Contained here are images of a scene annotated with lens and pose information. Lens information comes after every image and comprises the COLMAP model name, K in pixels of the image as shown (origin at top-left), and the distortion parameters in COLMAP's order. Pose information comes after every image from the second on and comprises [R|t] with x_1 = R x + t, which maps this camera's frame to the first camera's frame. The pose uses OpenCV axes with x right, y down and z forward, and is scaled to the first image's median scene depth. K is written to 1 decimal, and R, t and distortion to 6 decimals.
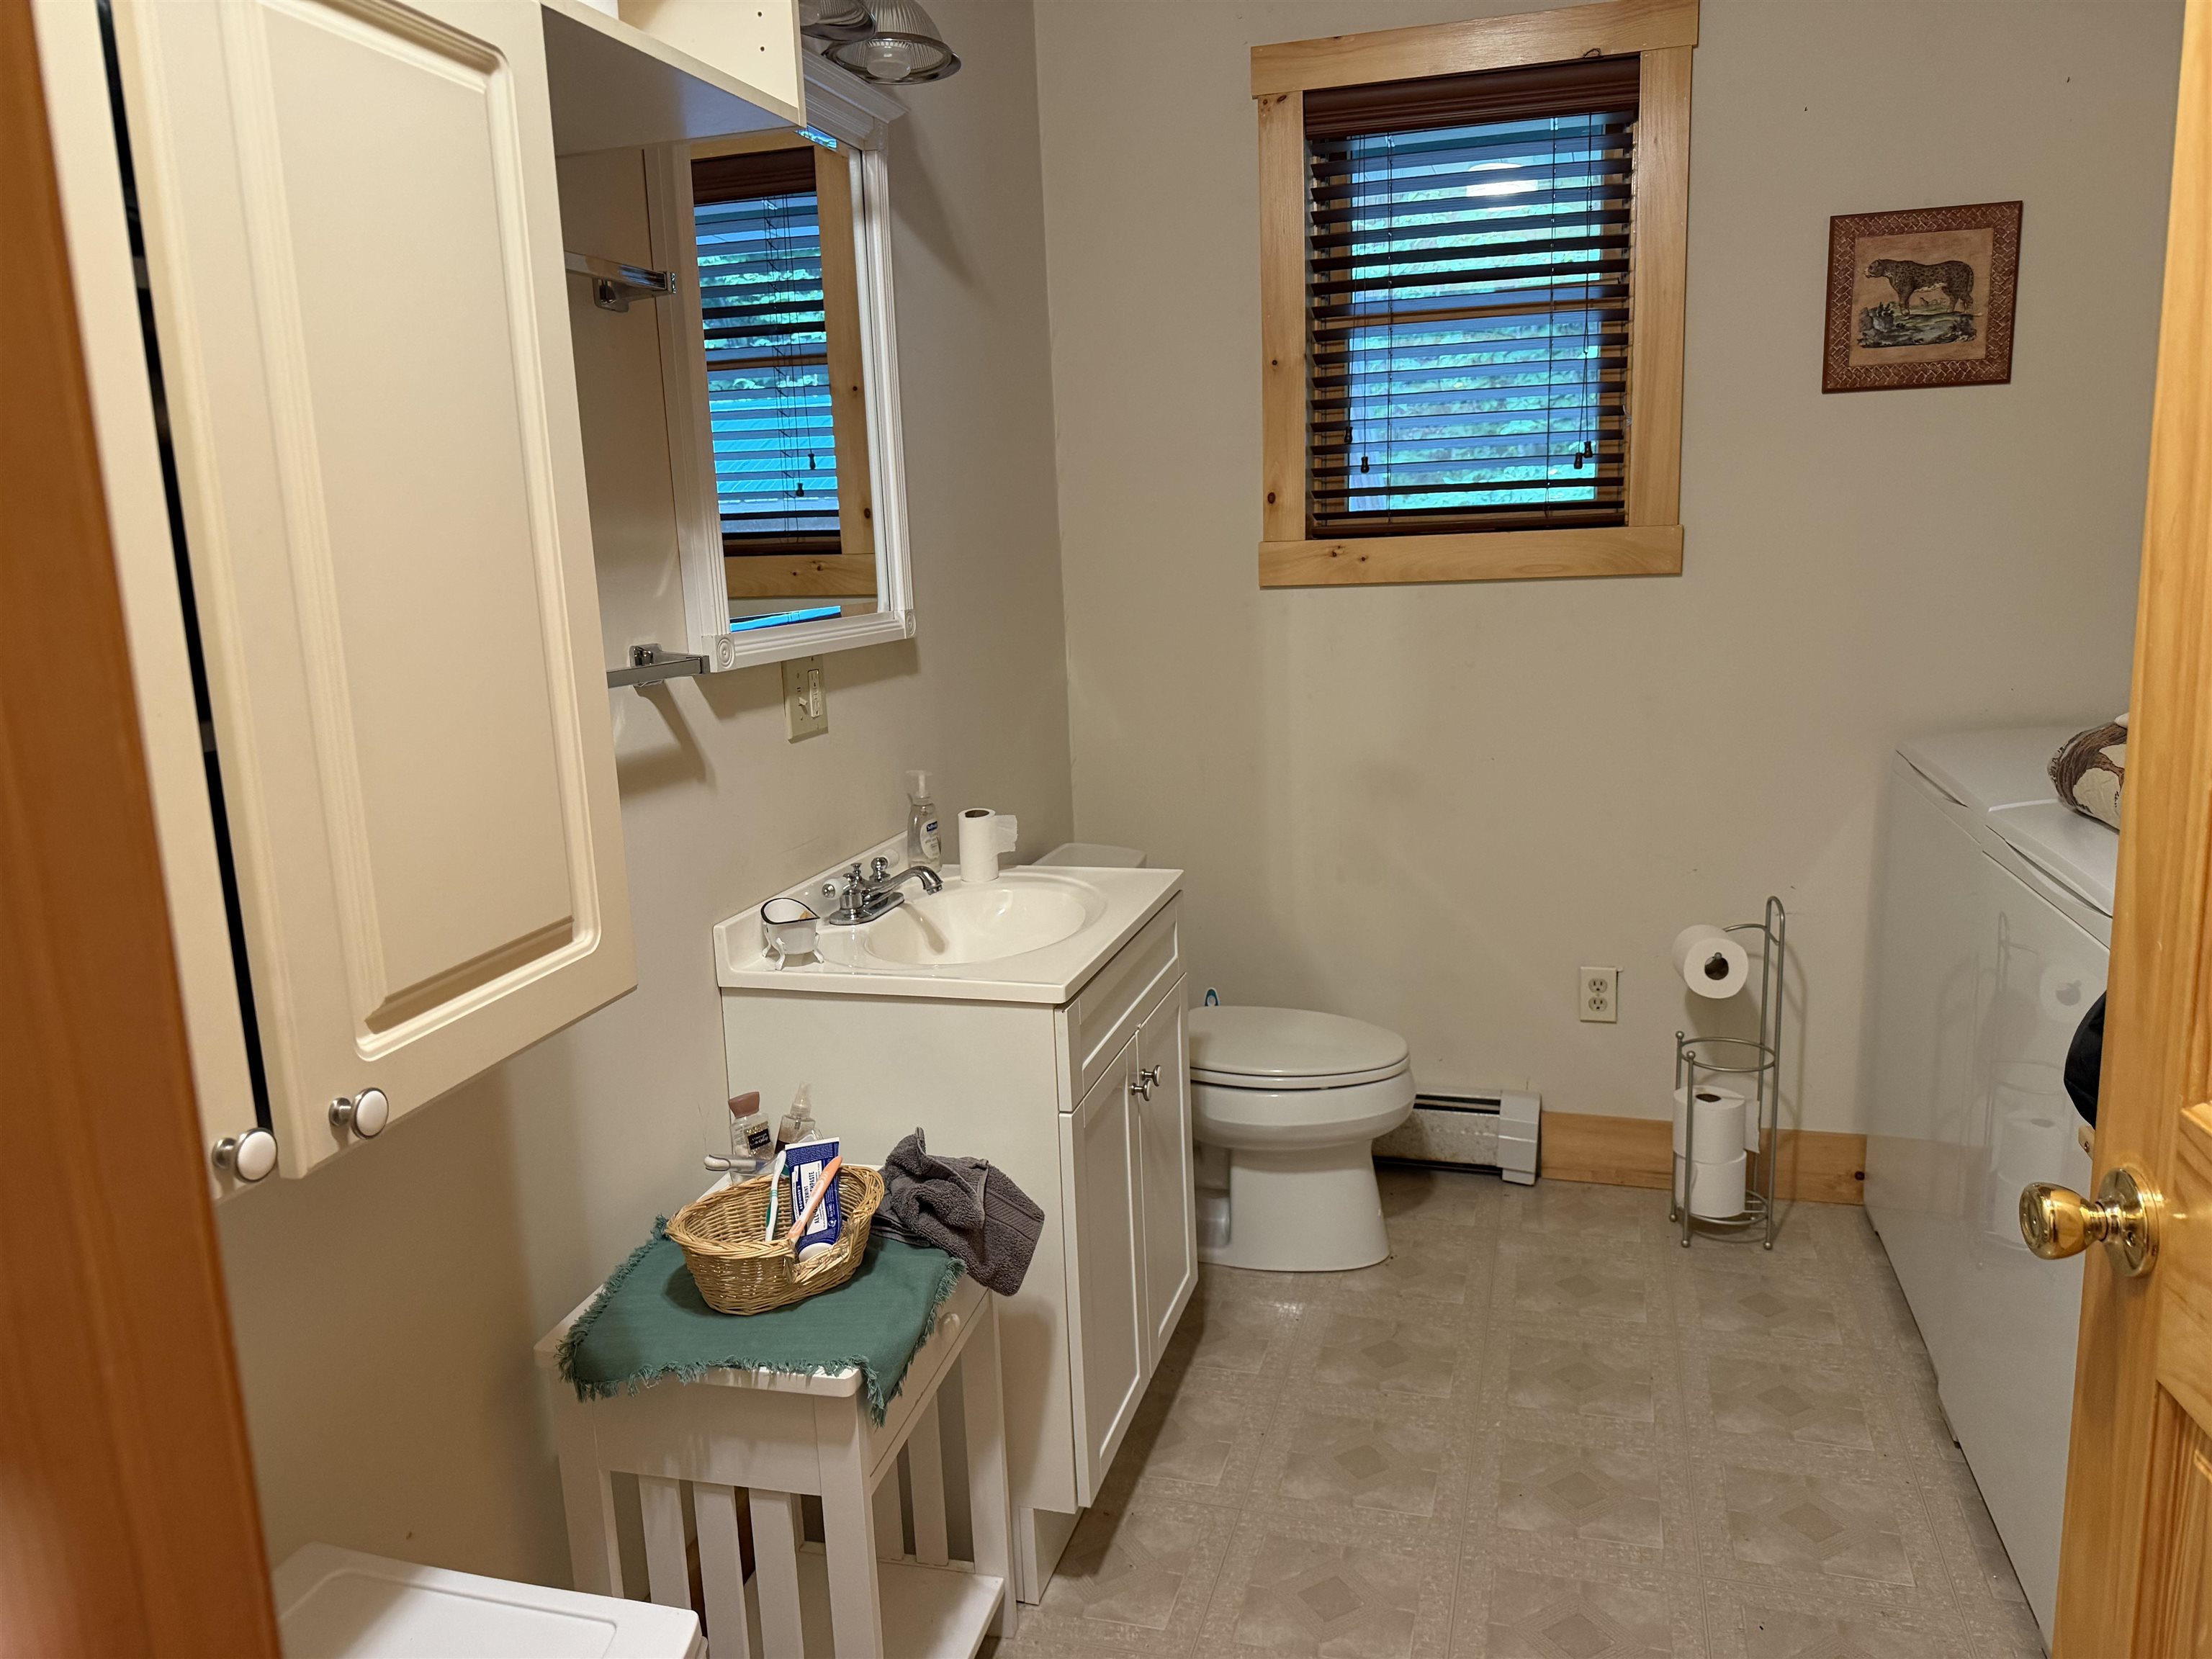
lens RADIAL K [[1563.1, 0, 1101.7], [0, 1563.1, 835.7], [0, 0, 1]] dist [0.067986, -0.082516]
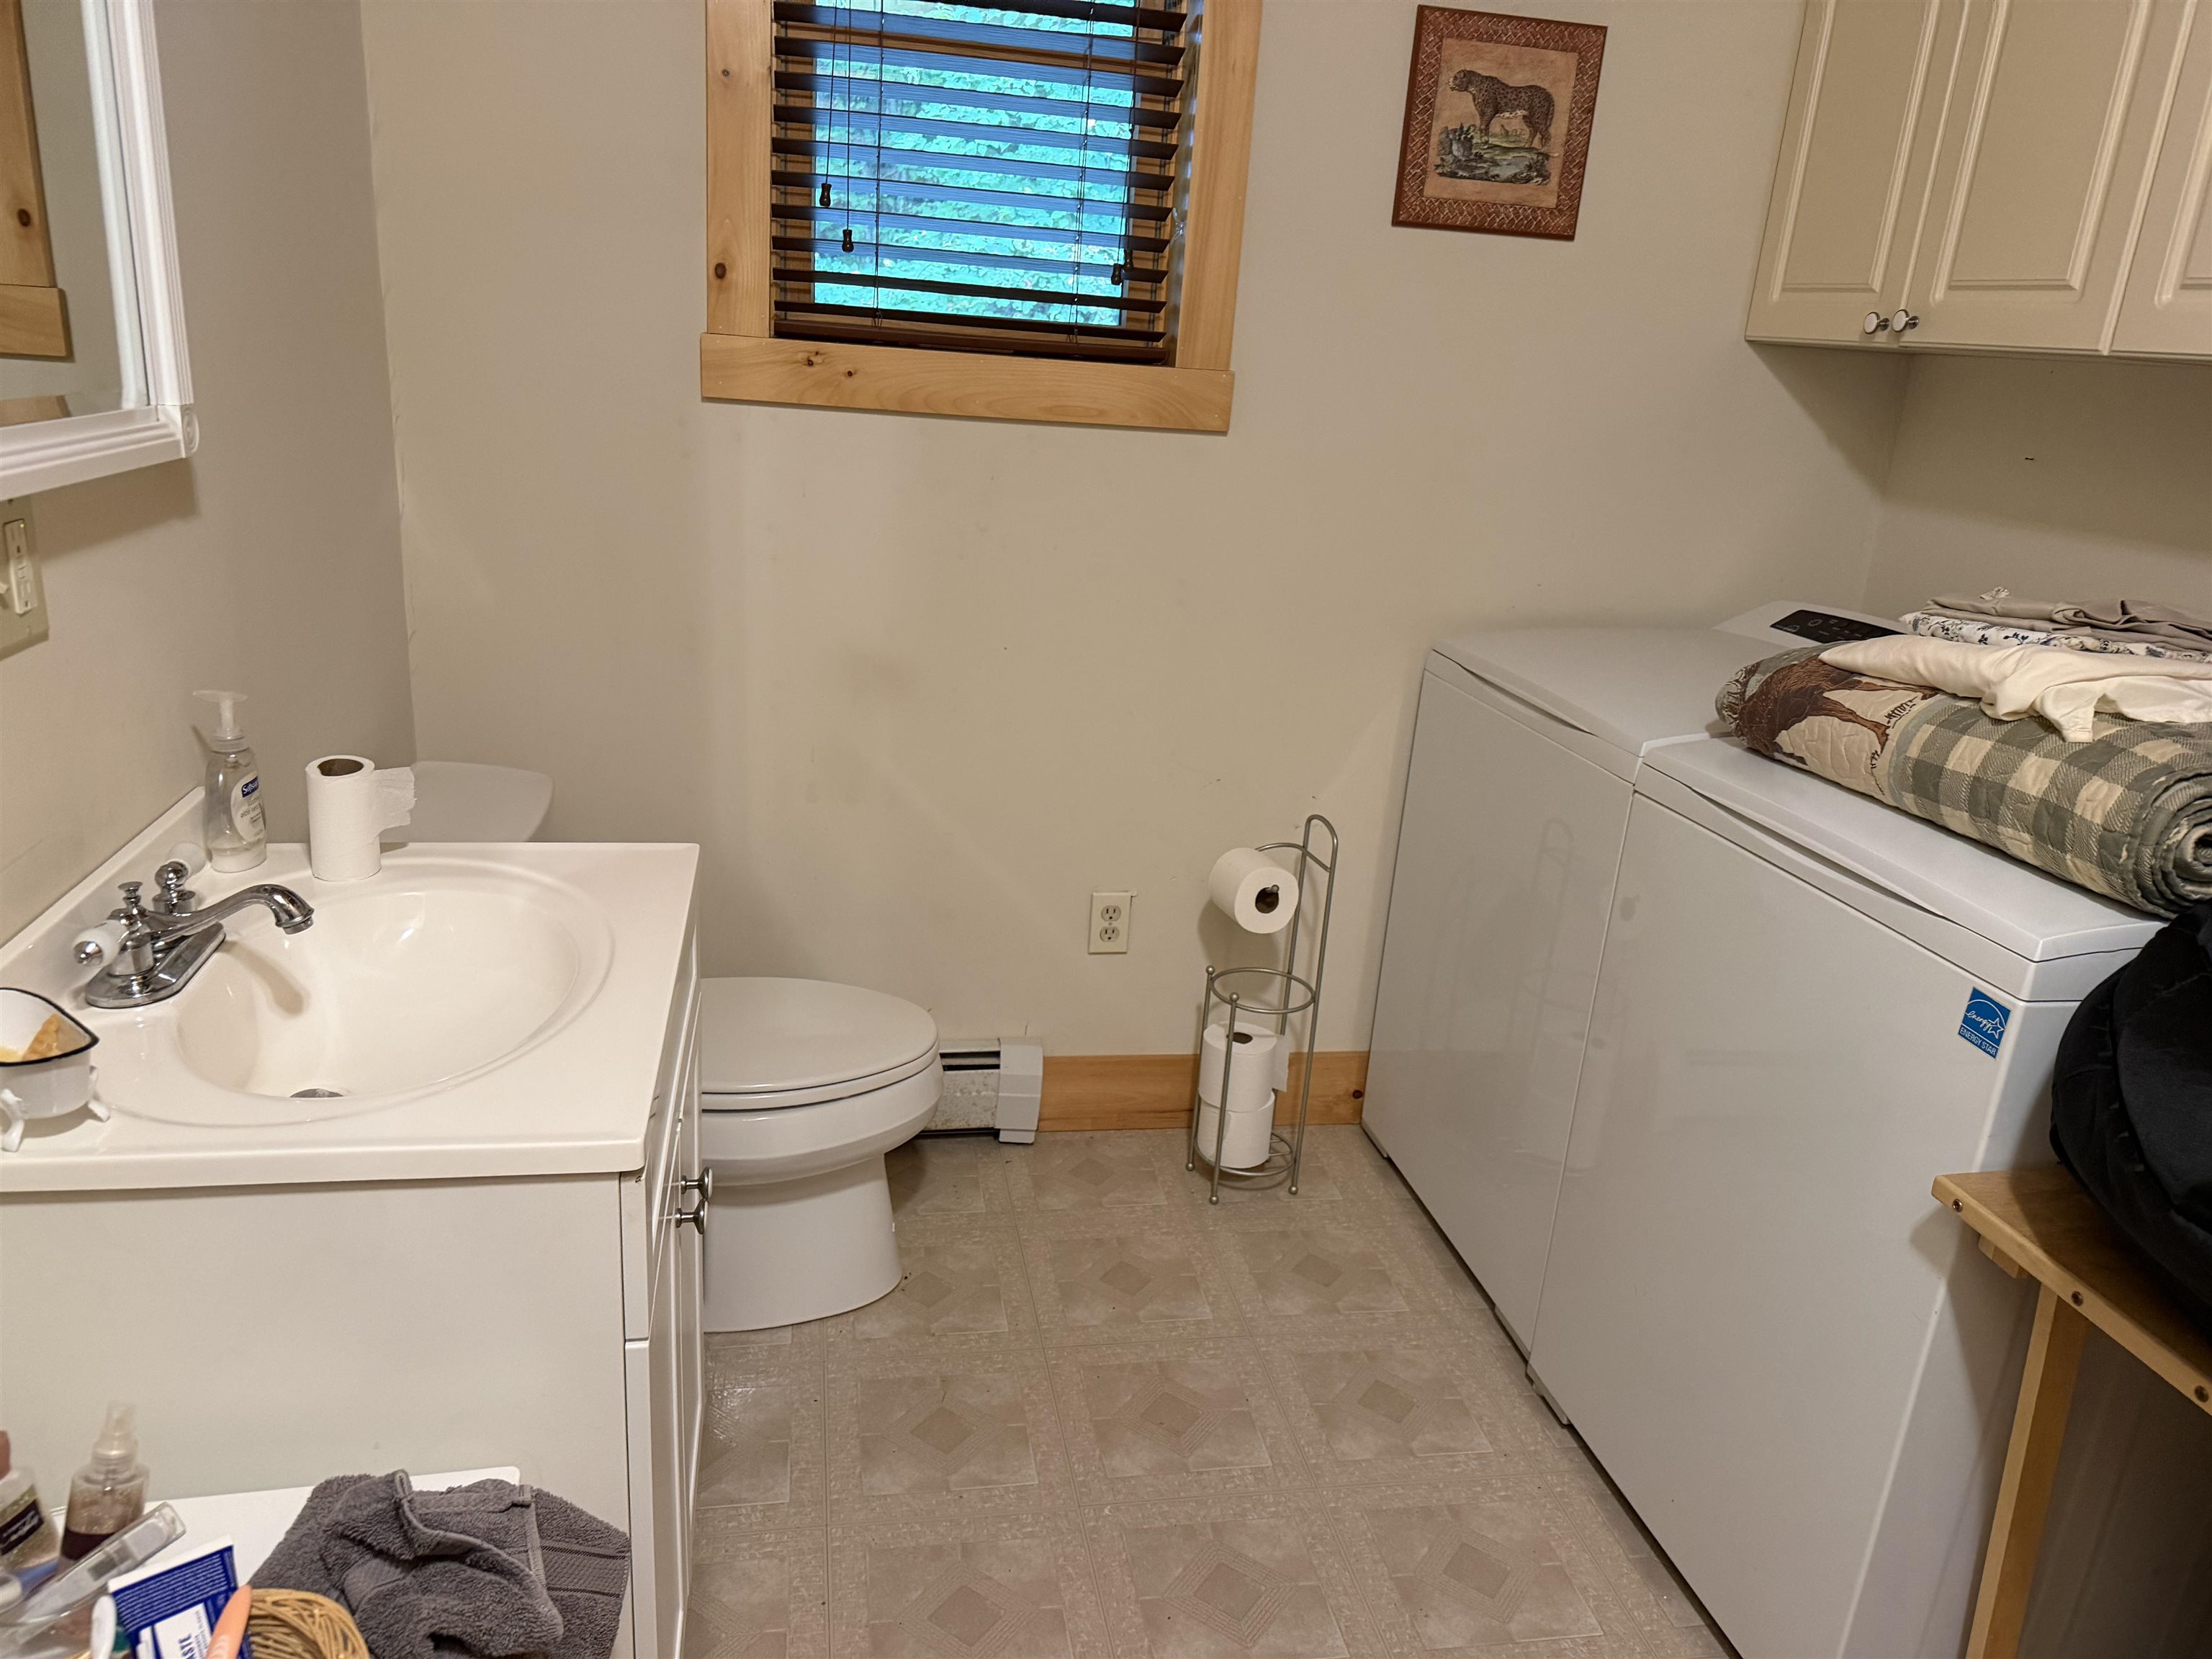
lens RADIAL K [[1563.1, 0, 1101.7], [0, 1563.1, 835.7], [0, 0, 1]] dist [0.067986, -0.082516]
pose [[0.883212, -0.049707, 0.466332, -0.095901], [-0.009953, 0.992156, 0.124607, -0.059919], [-0.468868, -0.114696, 0.875789, 0.300464]]
